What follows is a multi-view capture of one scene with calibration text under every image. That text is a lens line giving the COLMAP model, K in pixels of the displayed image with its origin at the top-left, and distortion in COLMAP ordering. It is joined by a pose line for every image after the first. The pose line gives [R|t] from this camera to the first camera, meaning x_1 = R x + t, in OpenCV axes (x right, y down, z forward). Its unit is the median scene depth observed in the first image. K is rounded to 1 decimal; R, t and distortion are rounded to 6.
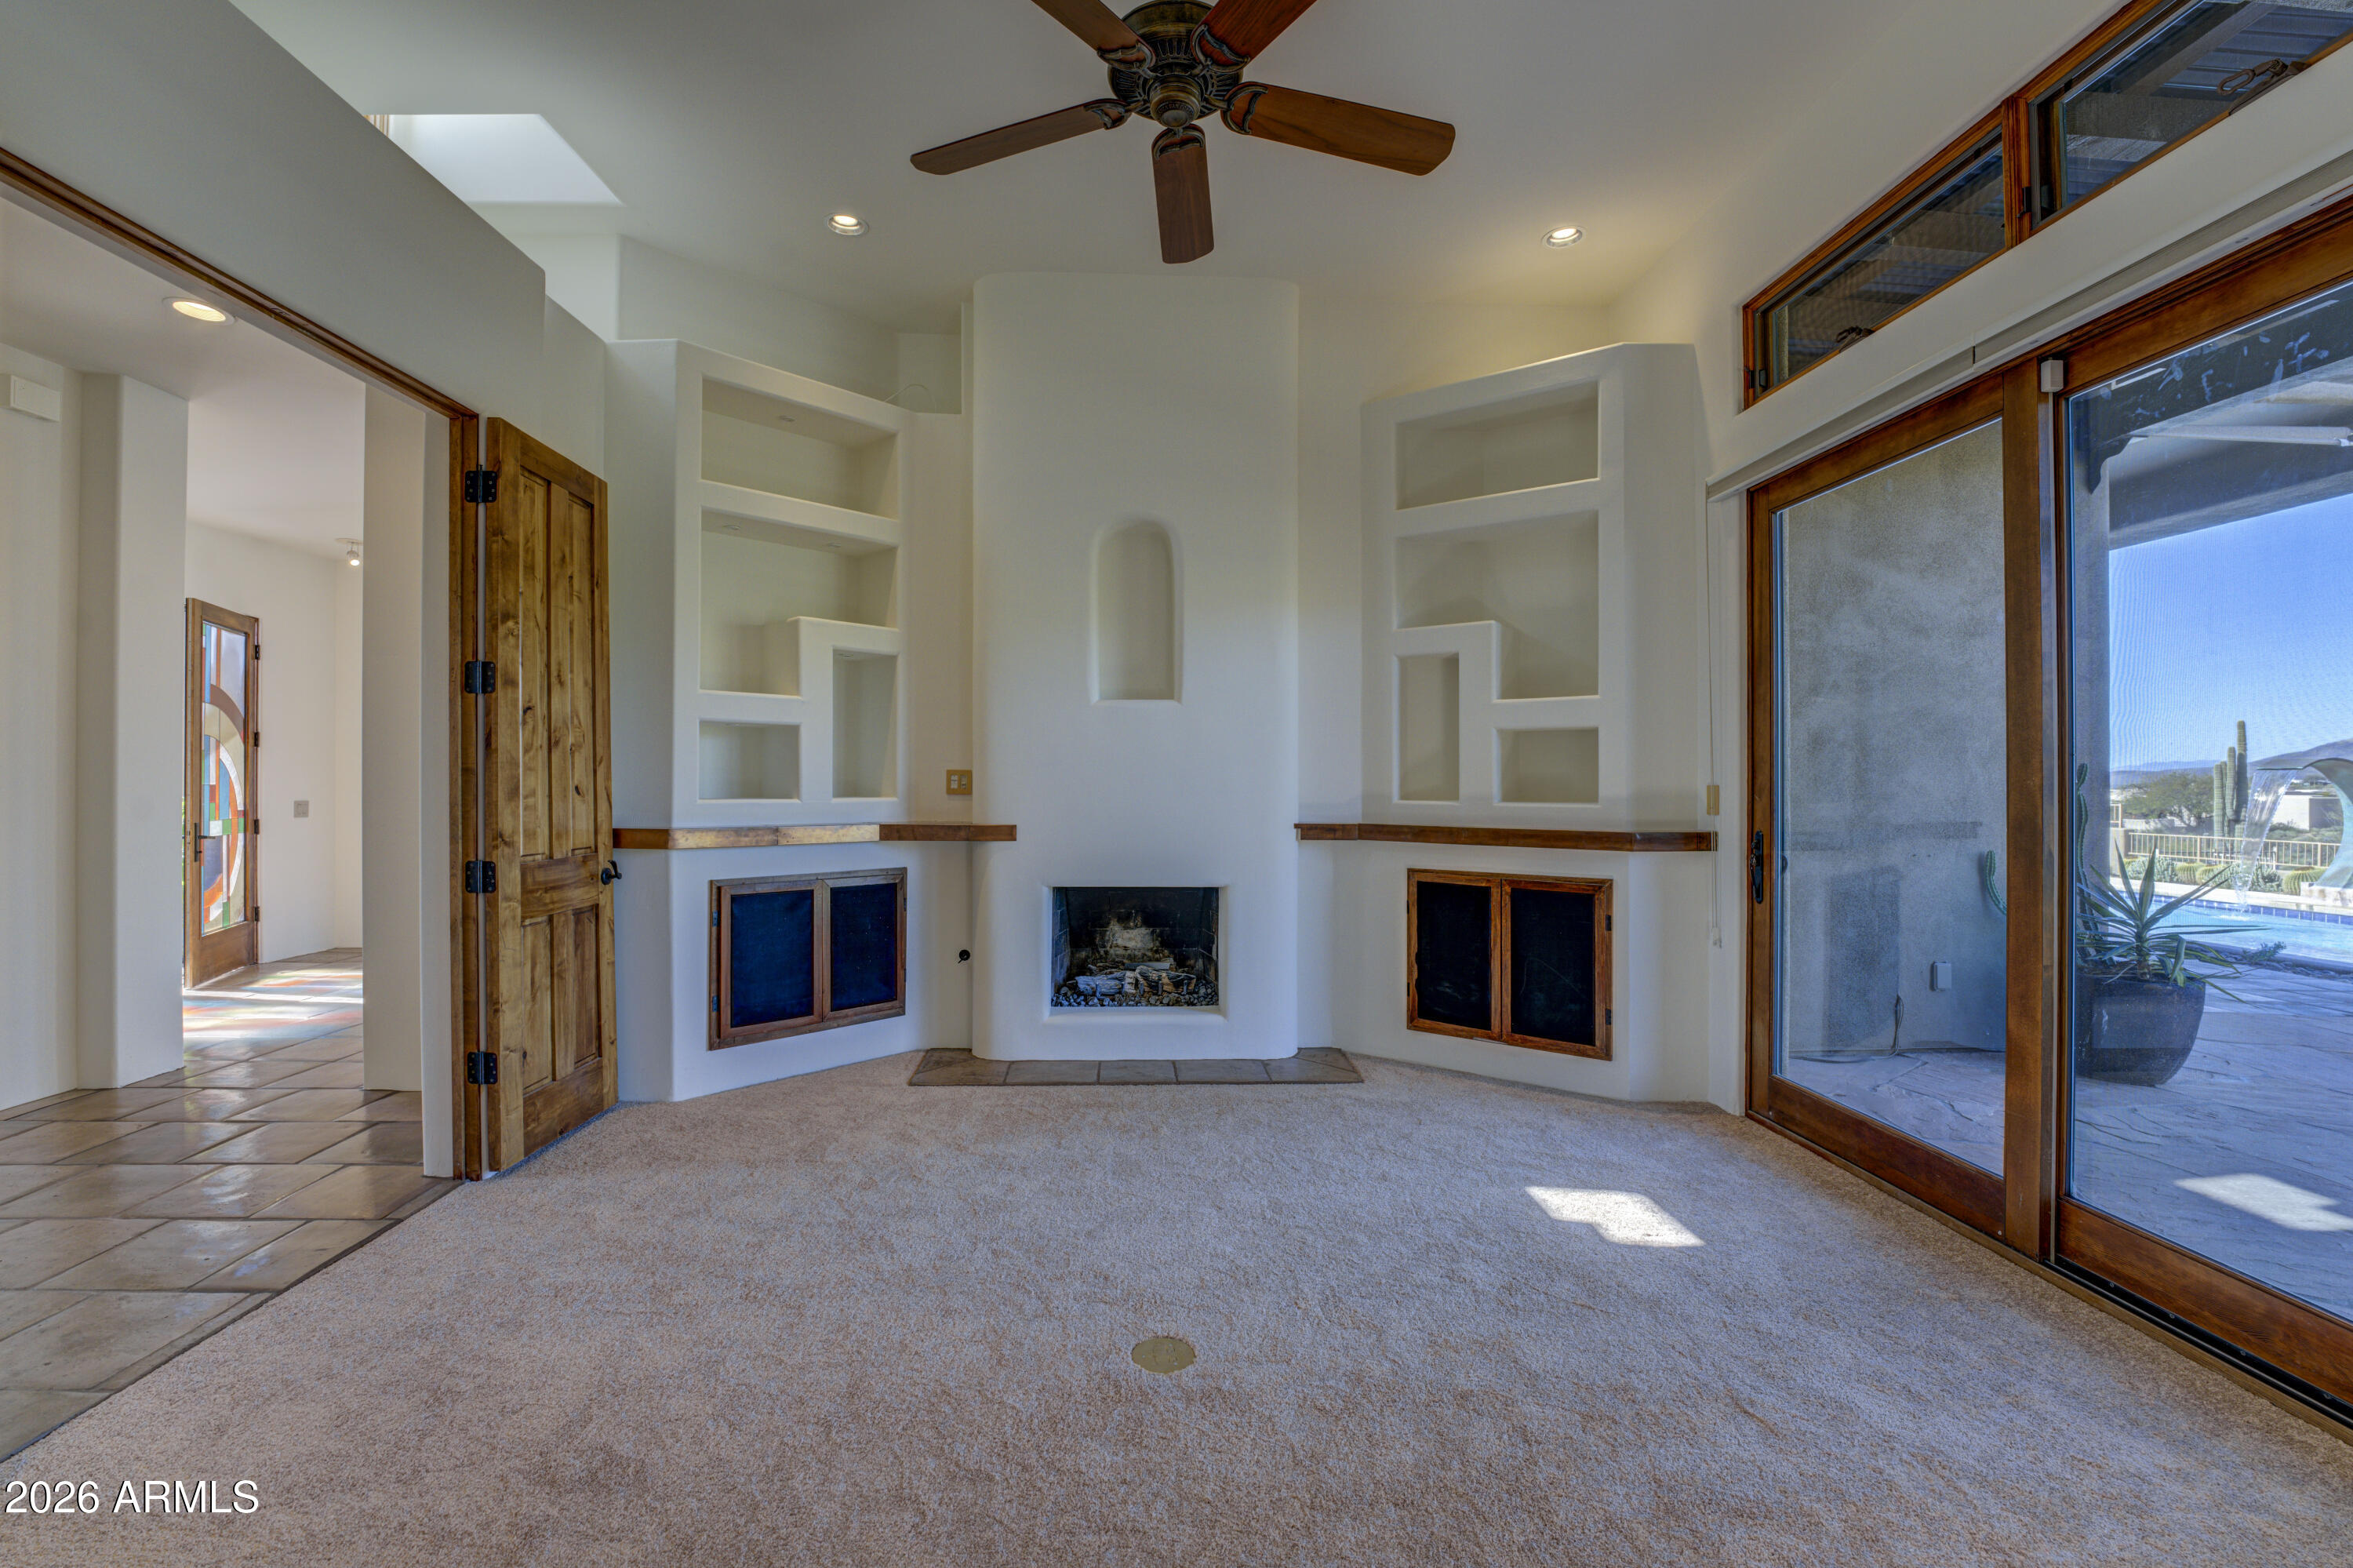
lens RADIAL K [[977.9, 0, 1126.4], [0, 977.9, 784.6], [0, 0, 1]] dist [-0.014612, 0.000932]
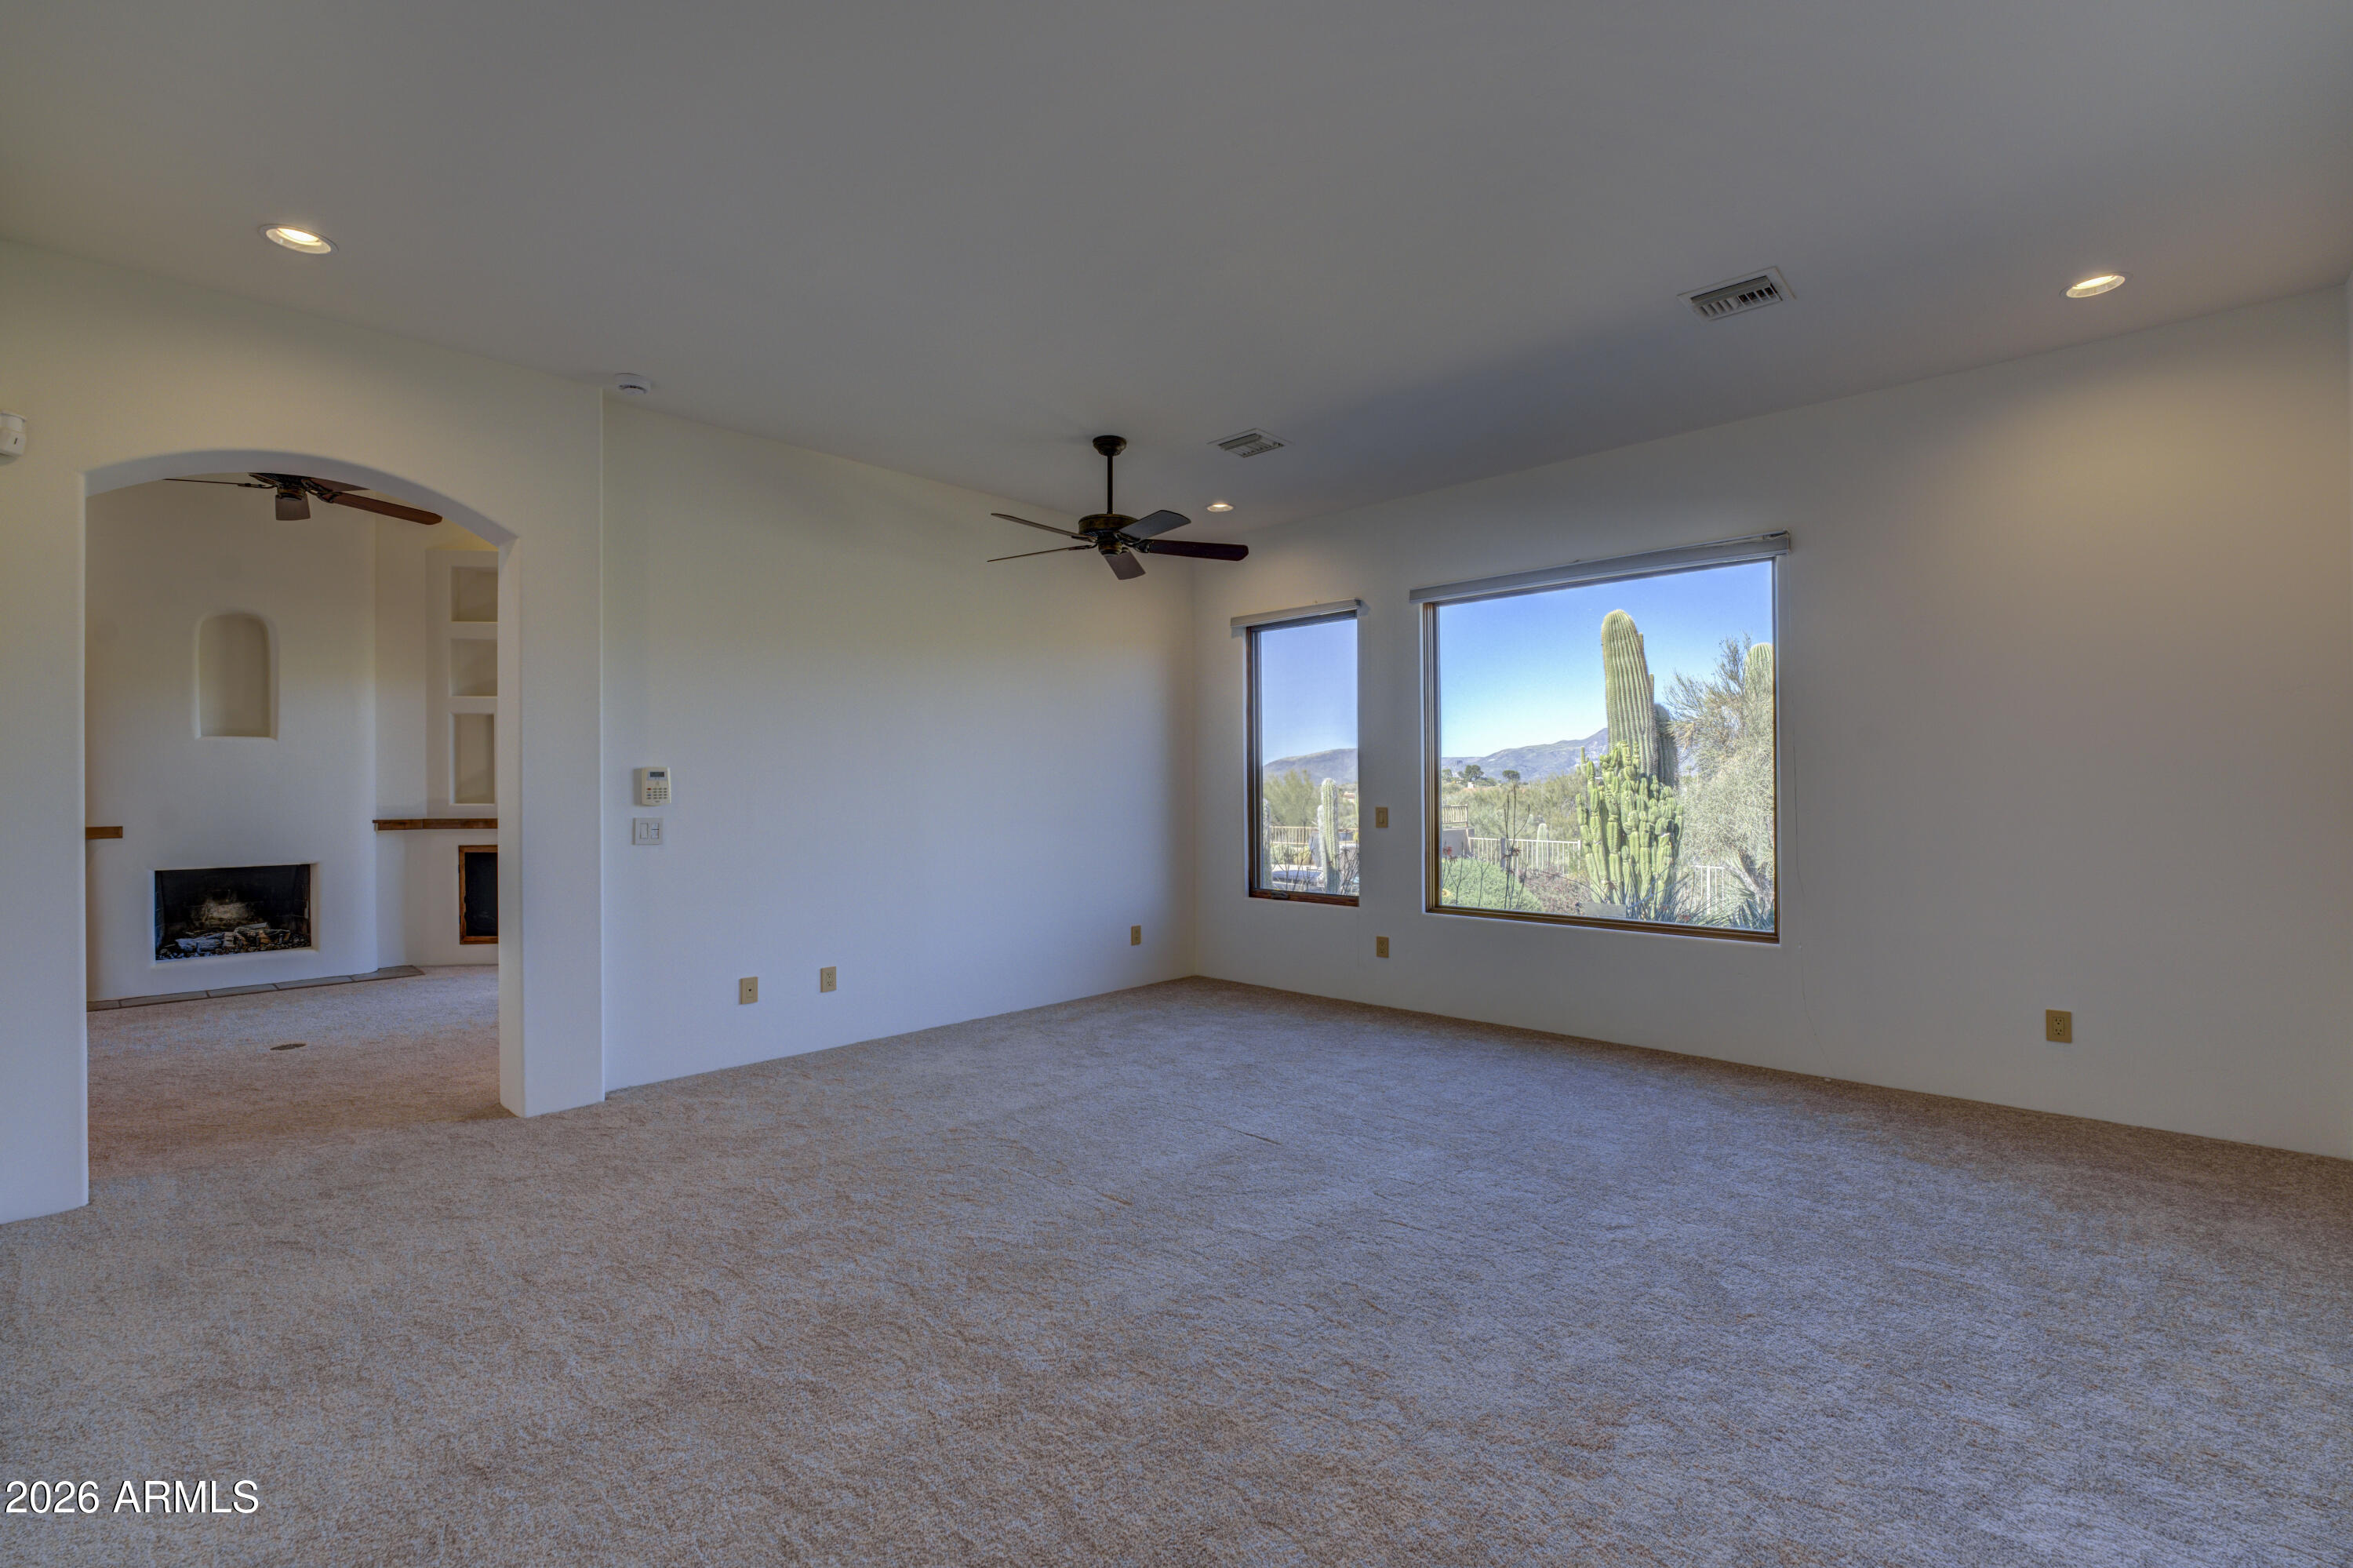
lens RADIAL K [[977.9, 0, 1126.5], [0, 977.9, 791.7], [0, 0, 1]] dist [-0.014612, 0.000932]
pose [[0.696899, -0.008466, 0.717119, -0.100723], [0.003852, 0.999960, 0.008061, -0.012961], [-0.717159, -0.002856, 0.696904, -0.964817]]
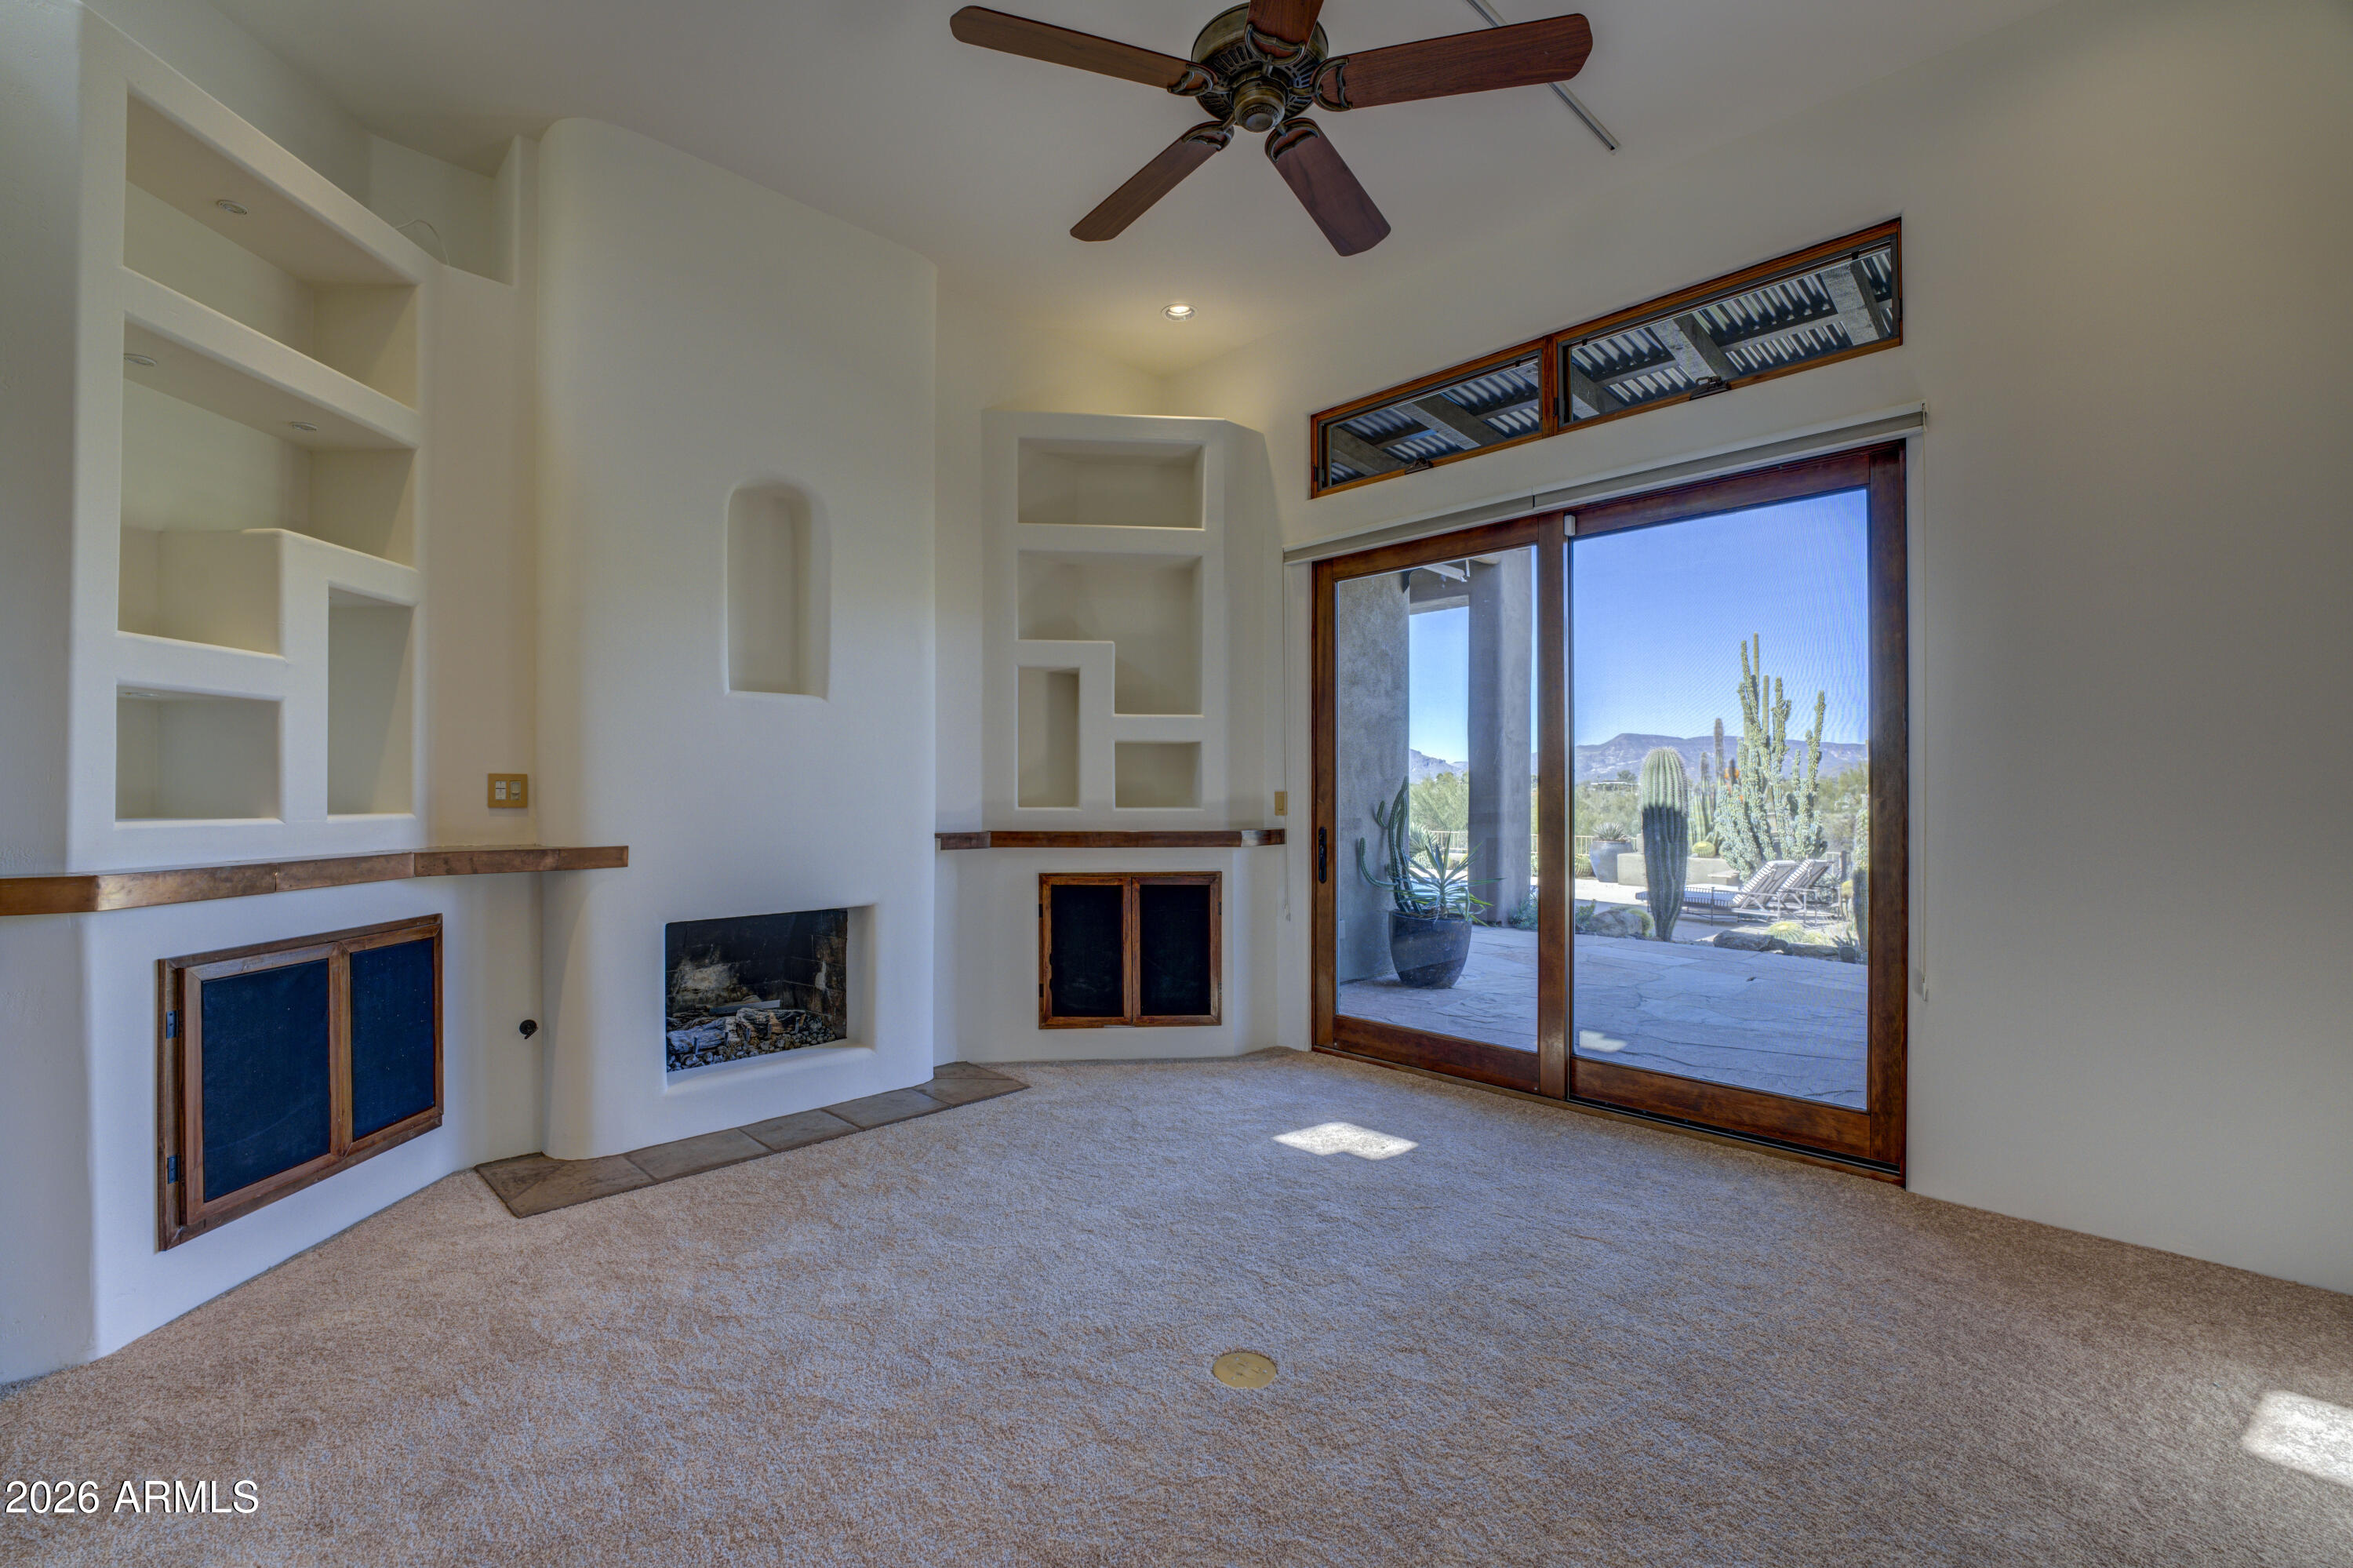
lens RADIAL K [[977.9, 0, 1172.9], [0, 977.9, 791.7], [0, 0, 1]] dist [-0.014612, 0.000932]
pose [[0.745136, -0.003093, 0.666906, -0.306517], [0.003884, 0.999992, 0.000298, -0.000059], [-0.666901, 0.002368, 0.745142, 0.142771]]
